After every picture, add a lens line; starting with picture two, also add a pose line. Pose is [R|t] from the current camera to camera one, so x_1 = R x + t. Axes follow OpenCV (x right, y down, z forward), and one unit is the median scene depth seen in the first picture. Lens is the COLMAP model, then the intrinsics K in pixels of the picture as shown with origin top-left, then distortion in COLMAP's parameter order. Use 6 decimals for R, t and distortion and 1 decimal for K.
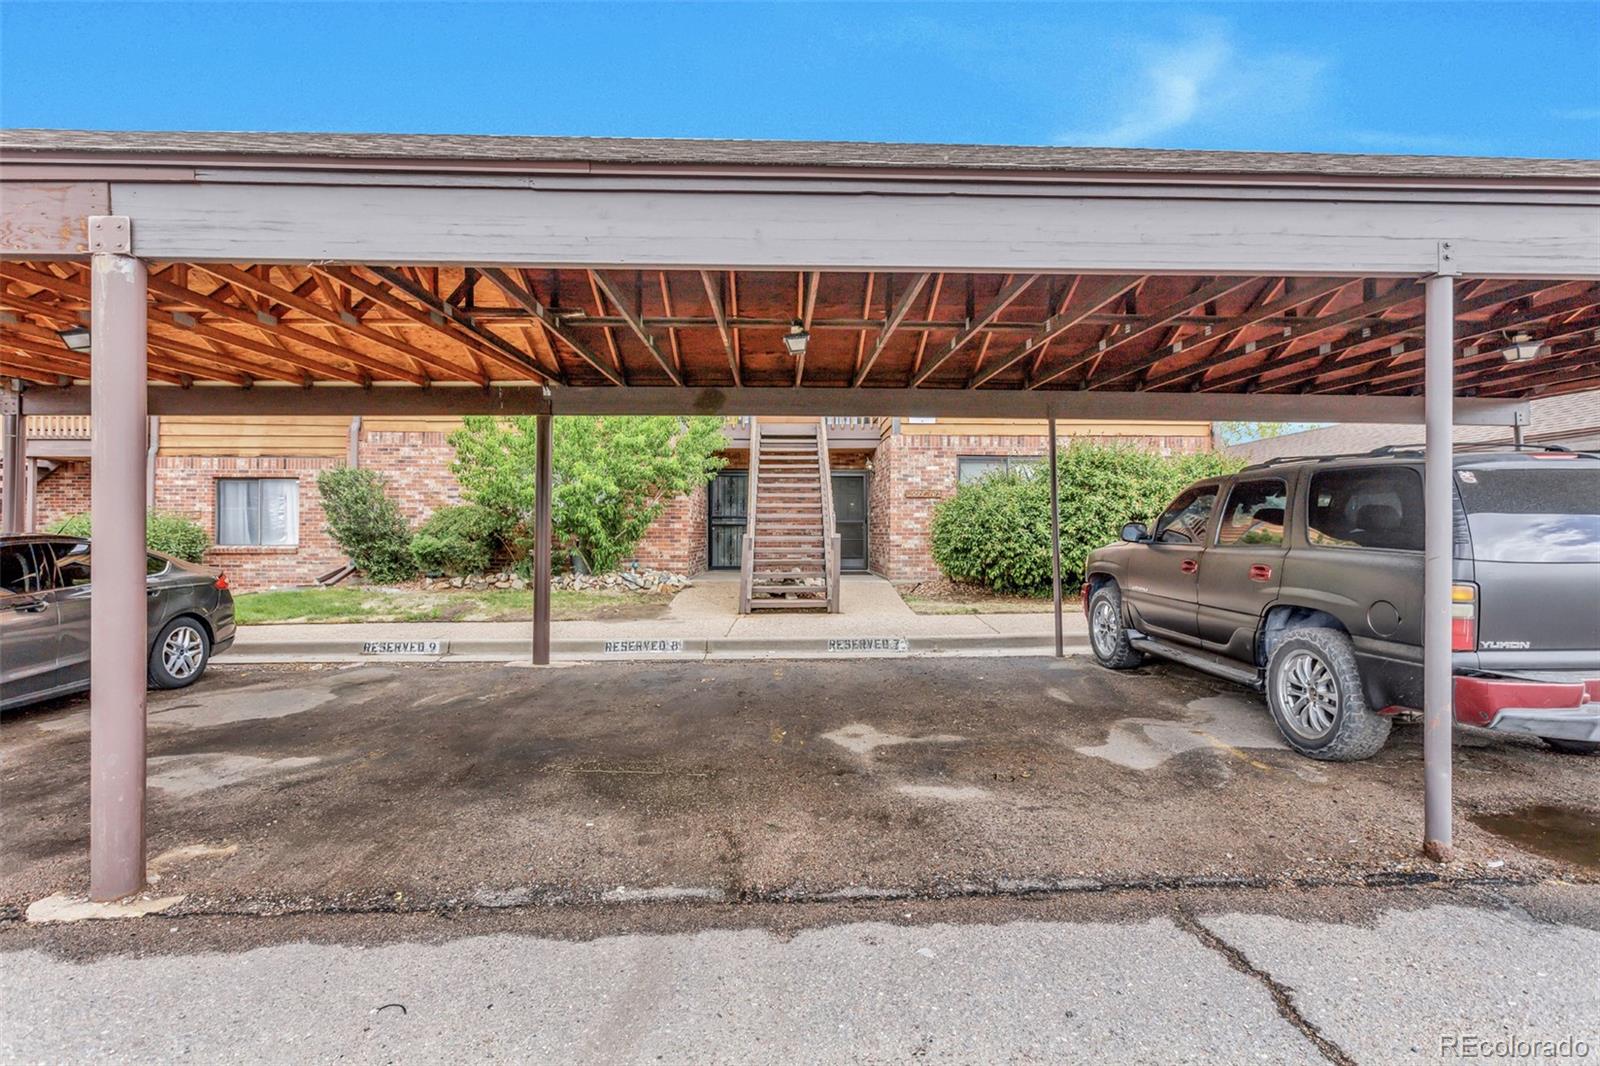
lens RADIAL K [[798.9, 0, 808.5], [0, 798.9, 541.9], [0, 0, 1]] dist [0.000672, 0.000129]
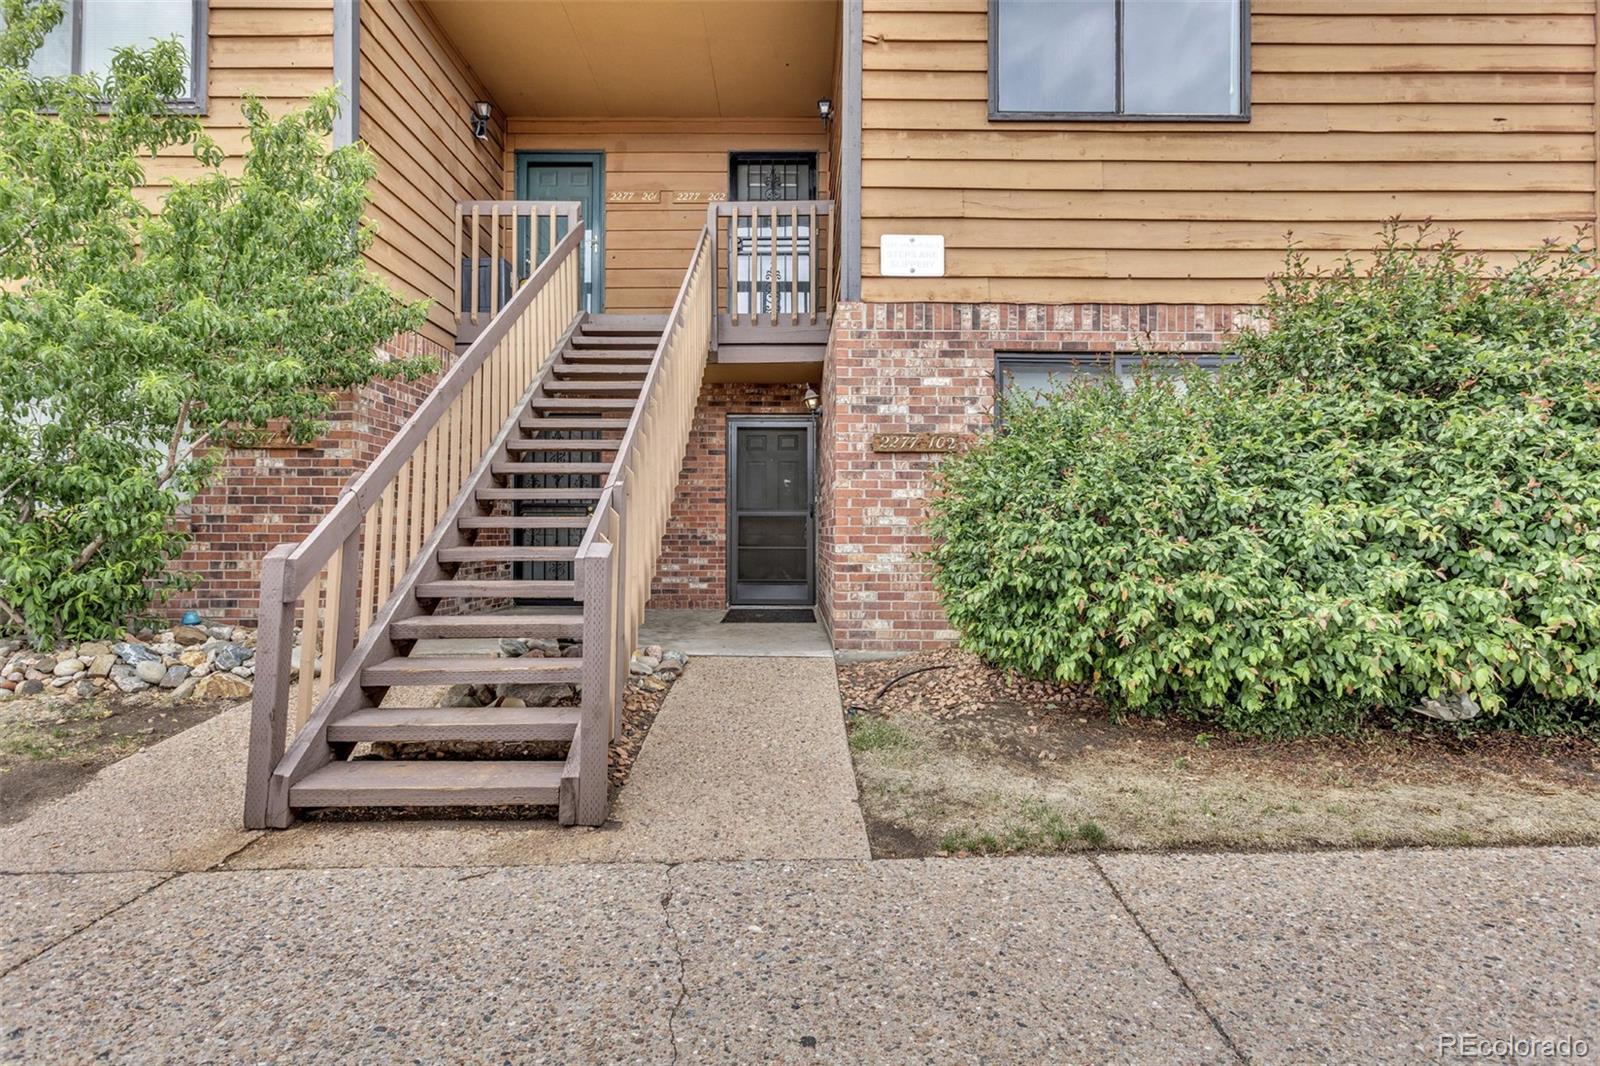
lens RADIAL K [[798.9, 0, 808.5], [0, 798.9, 541.9], [0, 0, 1]] dist [0.000672, 0.000129]
pose [[0.999989, -0.000613, -0.004626, 0.107586], [0.000631, 0.999992, 0.004047, -0.011922], [0.004623, -0.004050, 0.999981, 0.689032]]
